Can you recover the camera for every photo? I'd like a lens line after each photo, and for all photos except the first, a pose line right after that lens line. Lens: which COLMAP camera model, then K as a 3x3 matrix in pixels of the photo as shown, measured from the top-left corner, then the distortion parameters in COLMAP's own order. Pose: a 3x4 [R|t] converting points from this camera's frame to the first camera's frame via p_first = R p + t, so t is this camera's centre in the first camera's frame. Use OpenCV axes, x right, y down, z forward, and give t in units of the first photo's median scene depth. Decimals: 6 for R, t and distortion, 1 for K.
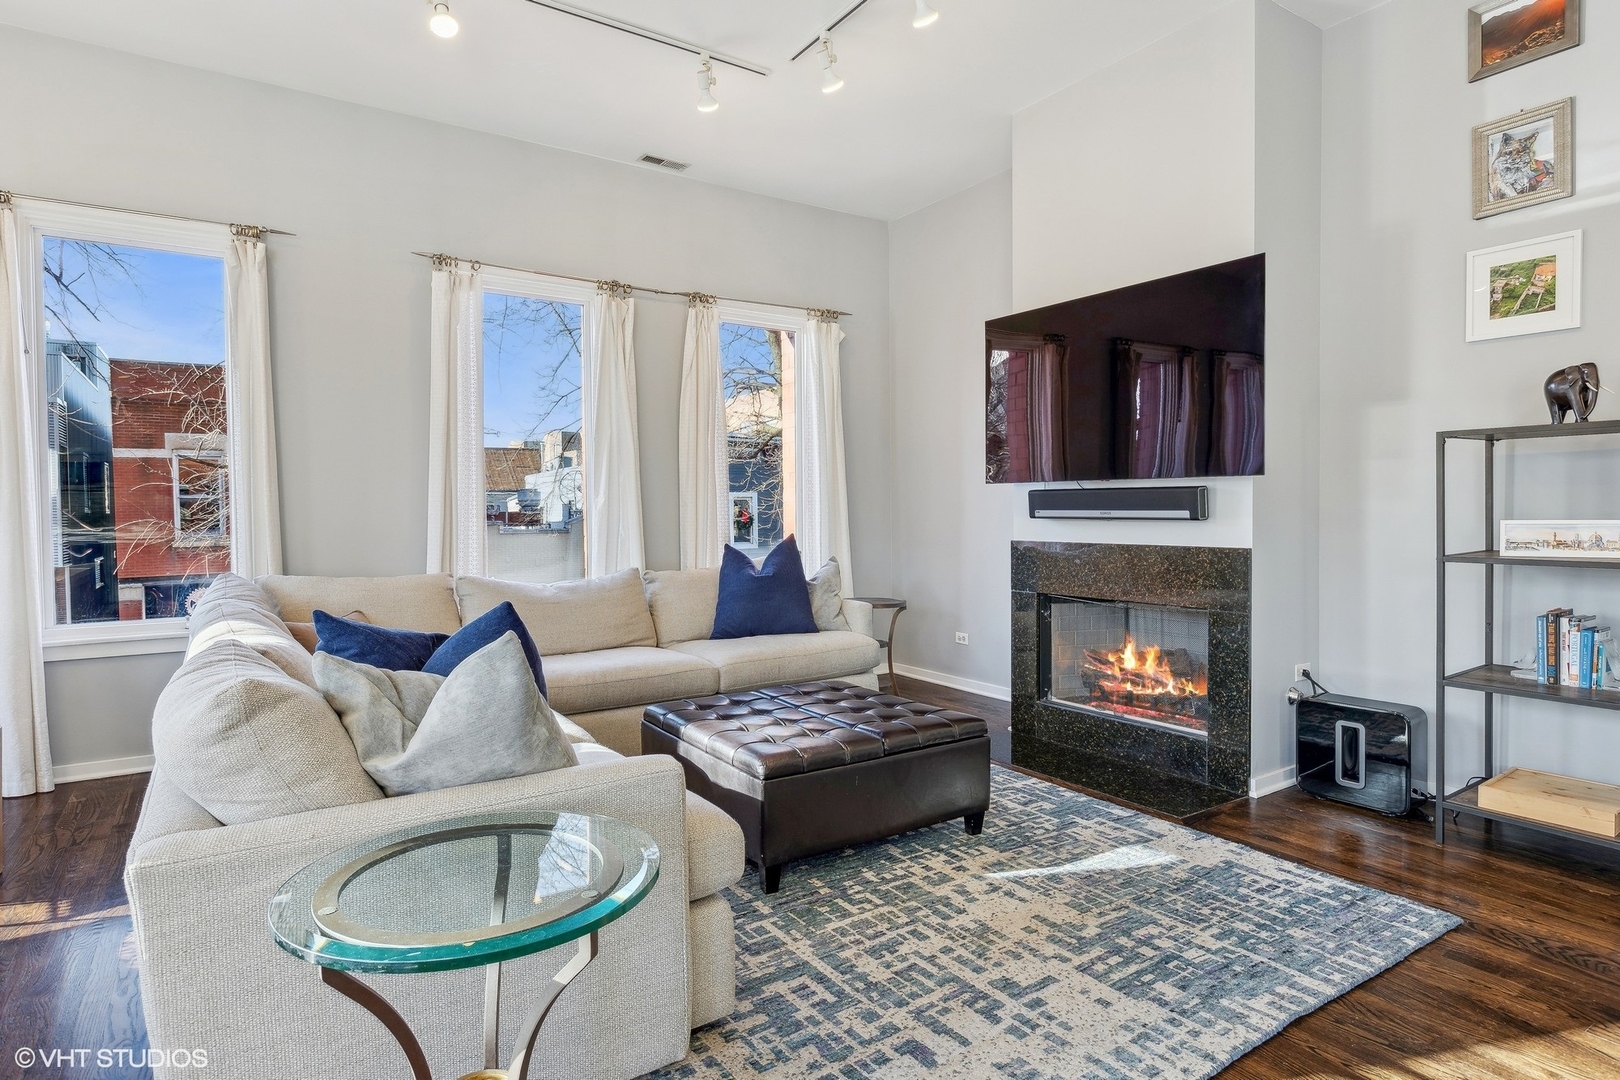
lens RADIAL K [[879.1, 0, 801.3], [0, 879.1, 534.0], [0, 0, 1]] dist [-0.000994, -0.000623]
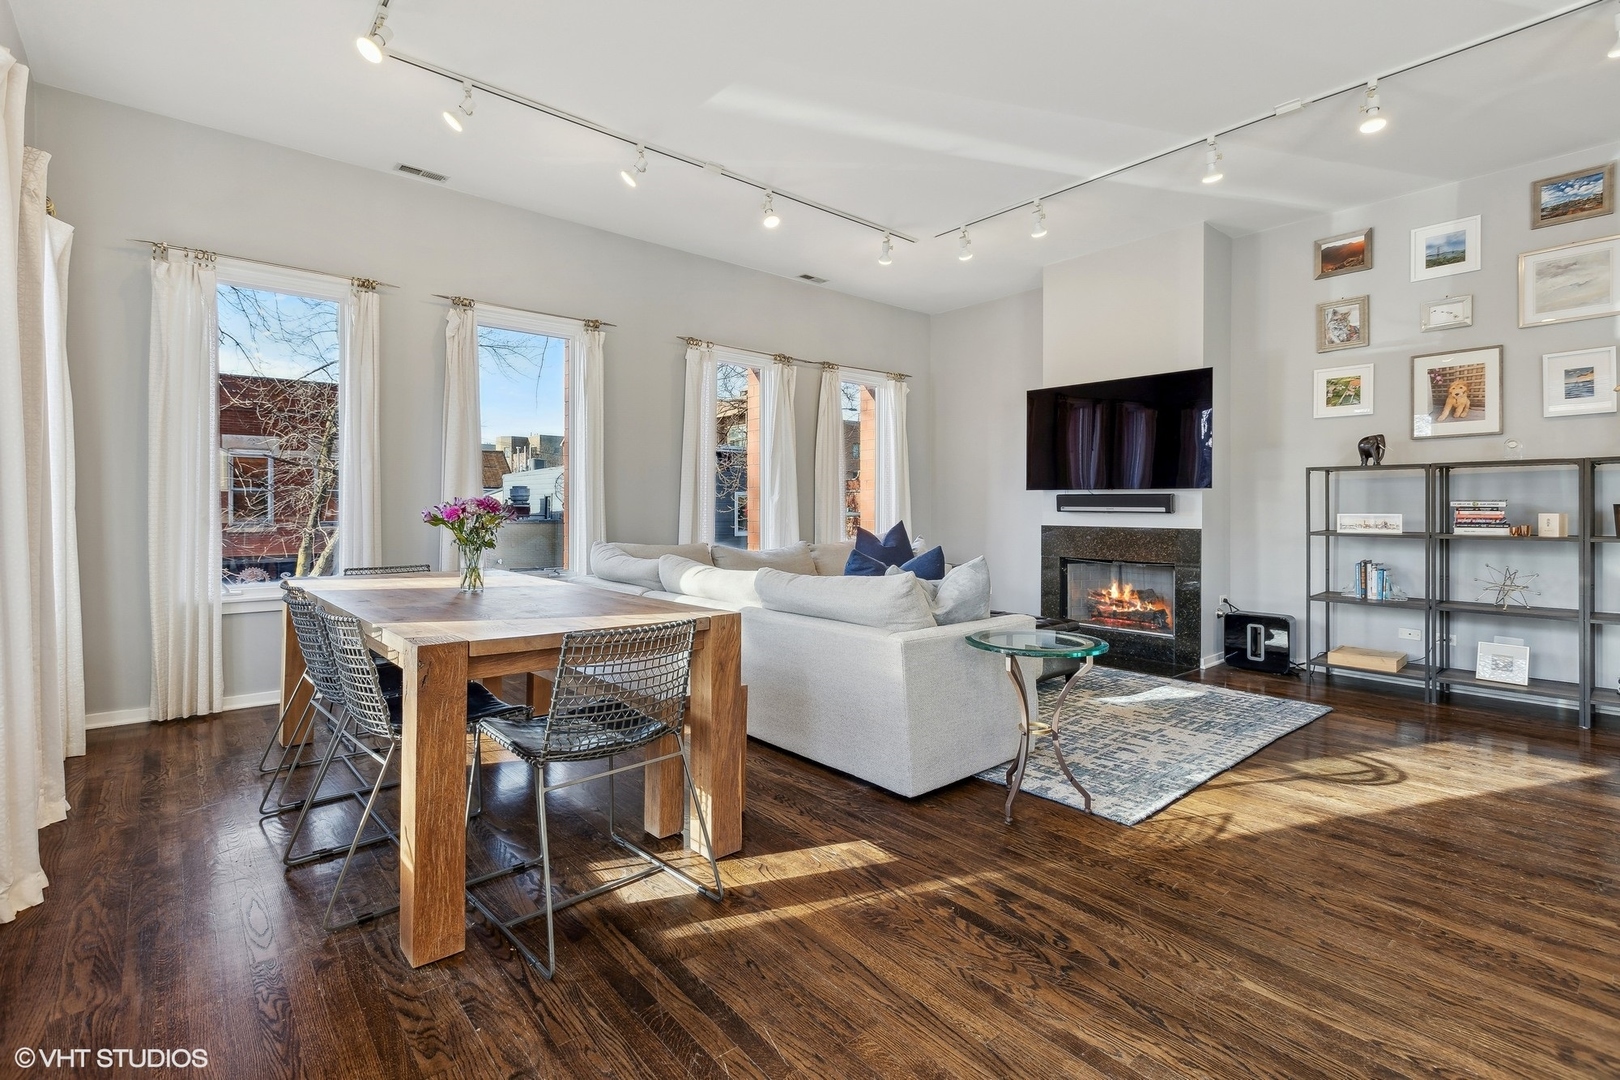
lens RADIAL K [[740.3, 0, 801.5], [0, 740.3, 513.0], [0, 0, 1]] dist [0.001165, 0.000812]
pose [[0.993144, 0.008874, 0.116557, -0.528895], [-0.006660, 0.999790, -0.019365, 0.020385], [-0.116704, 0.018456, 0.992995, -0.449604]]
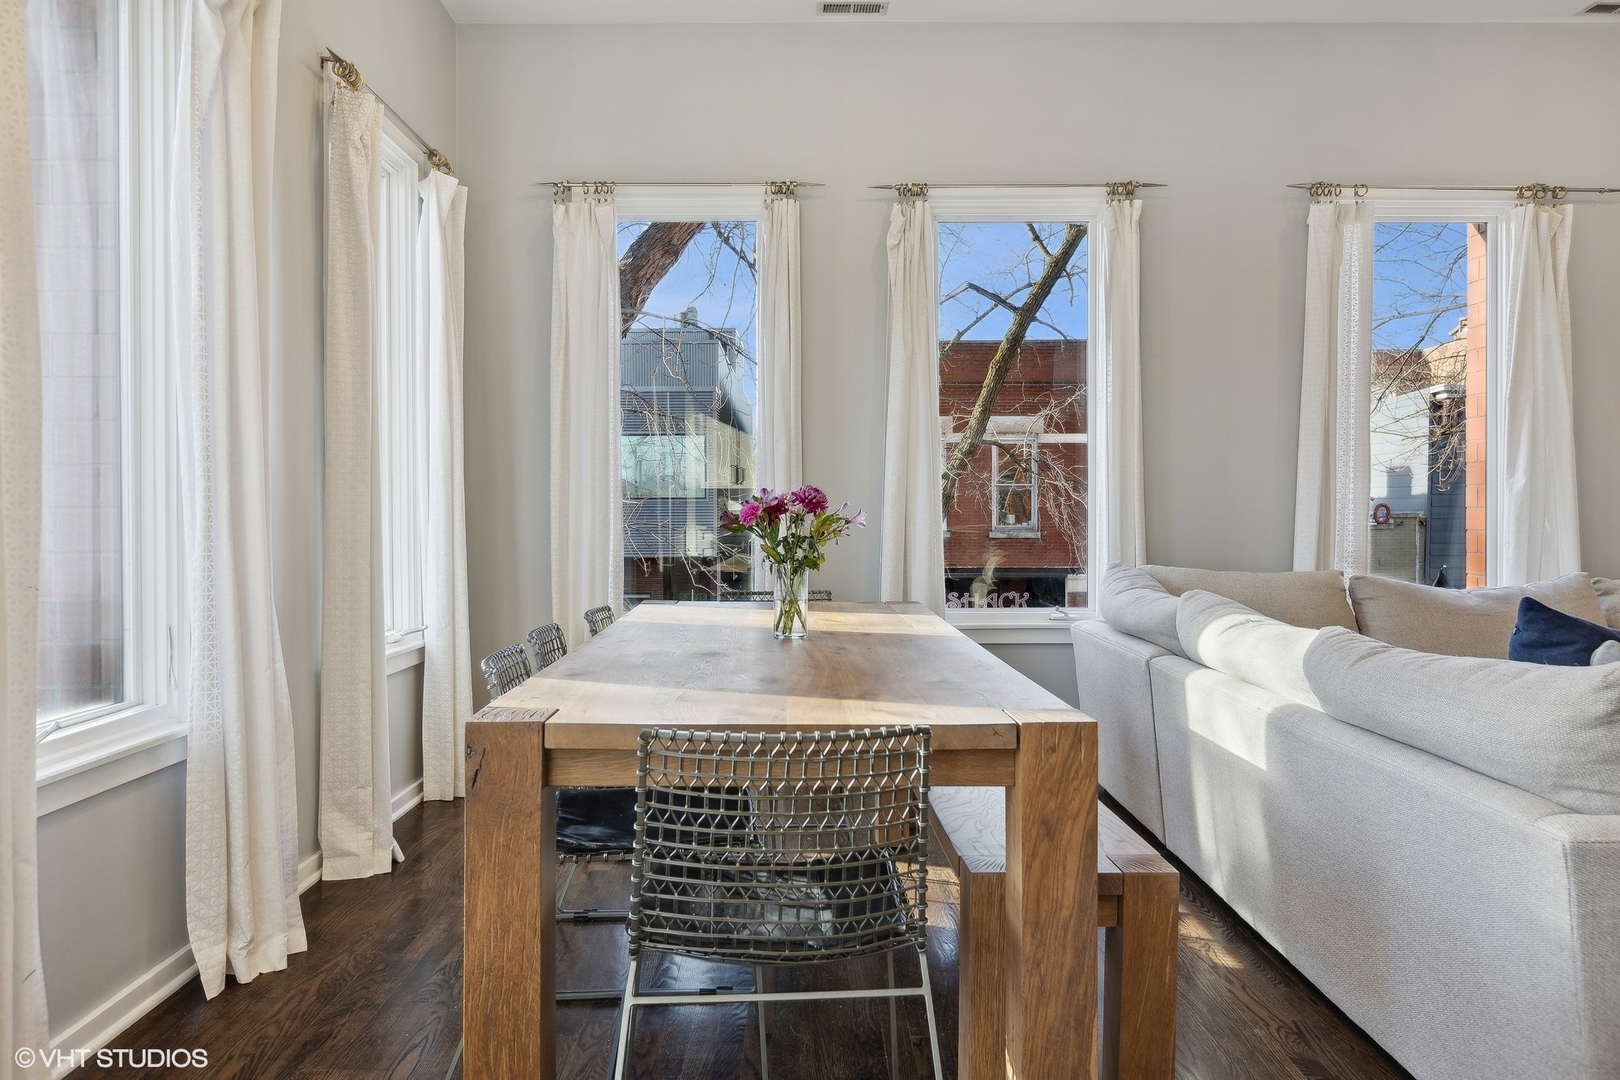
lens RADIAL K [[1151.0, 0, 807.0], [0, 1151.0, 526.5], [0, 0, 1]] dist [0.005662, -0.004793]
pose [[0.837485, 0.013153, -0.546303, -0.316129], [-0.016518, 0.999863, -0.001249, 0.017009], [0.546211, 0.010070, 0.837587, -0.230051]]
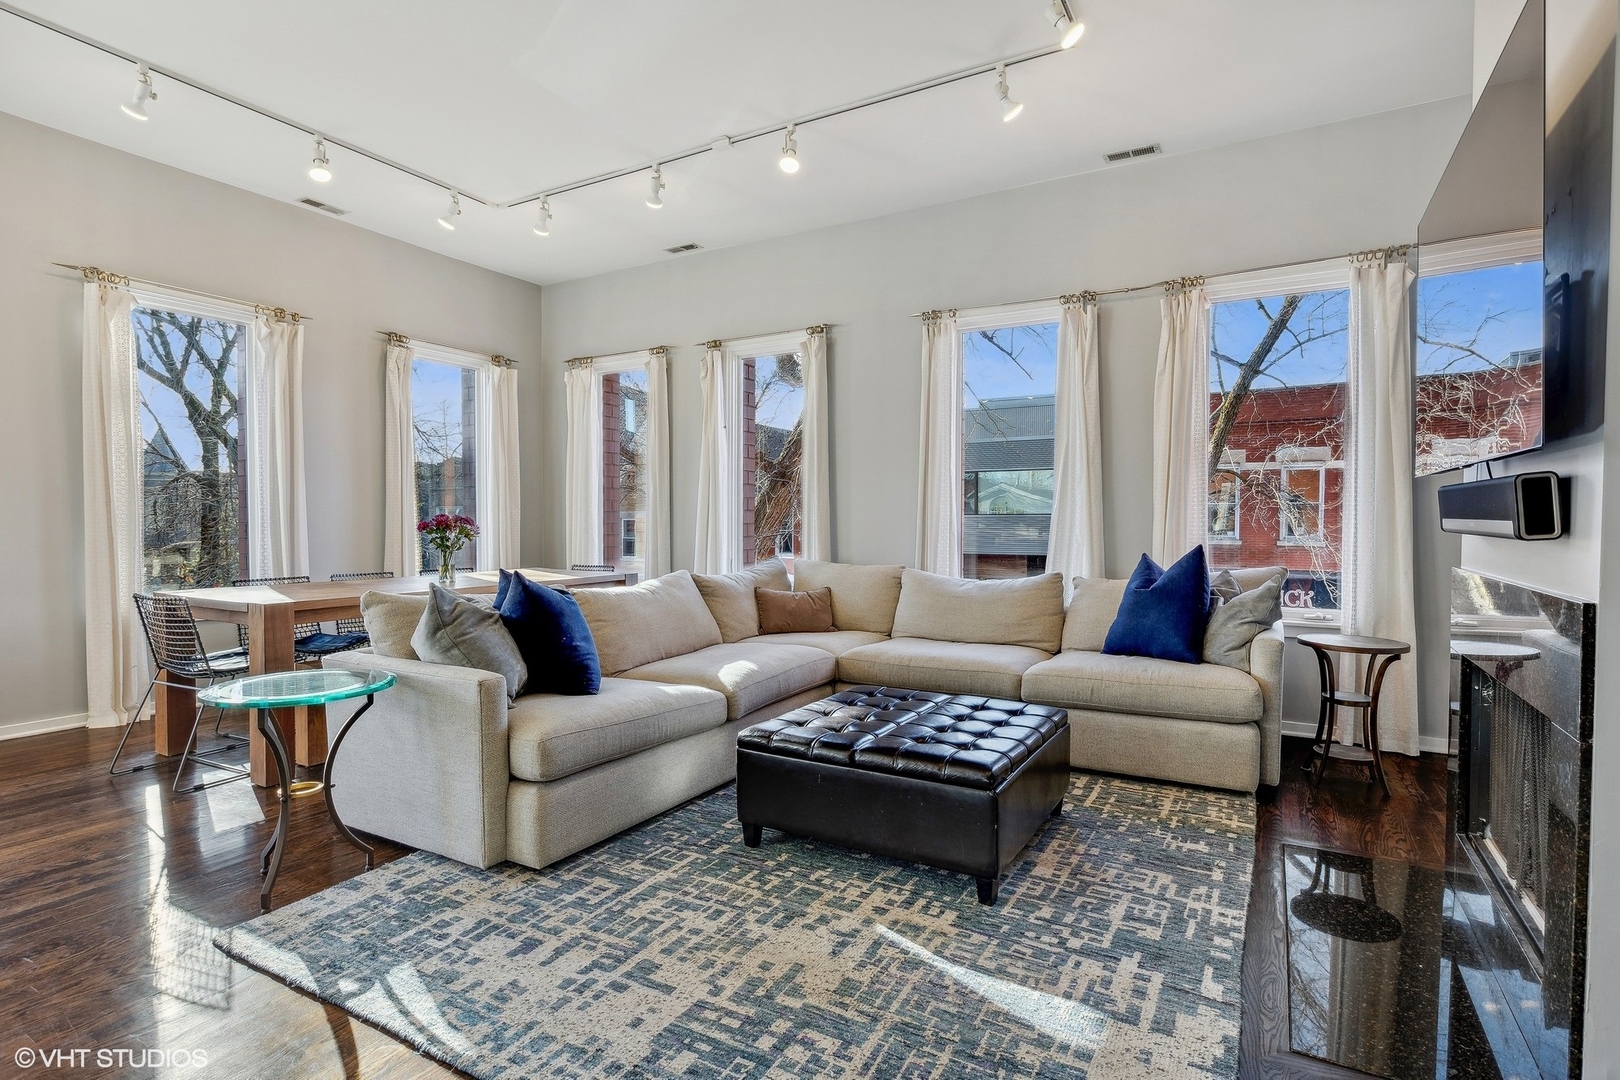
lens RADIAL K [[796.6, 0, 812.8], [0, 796.6, 544.9], [0, 0, 1]] dist [-0.001879, -0.000902]
pose [[0.451831, 0.034395, -0.891440, 0.772114], [-0.025847, 0.999342, 0.025458, -0.015944], [0.891729, 0.011539, 0.452423, 0.493689]]
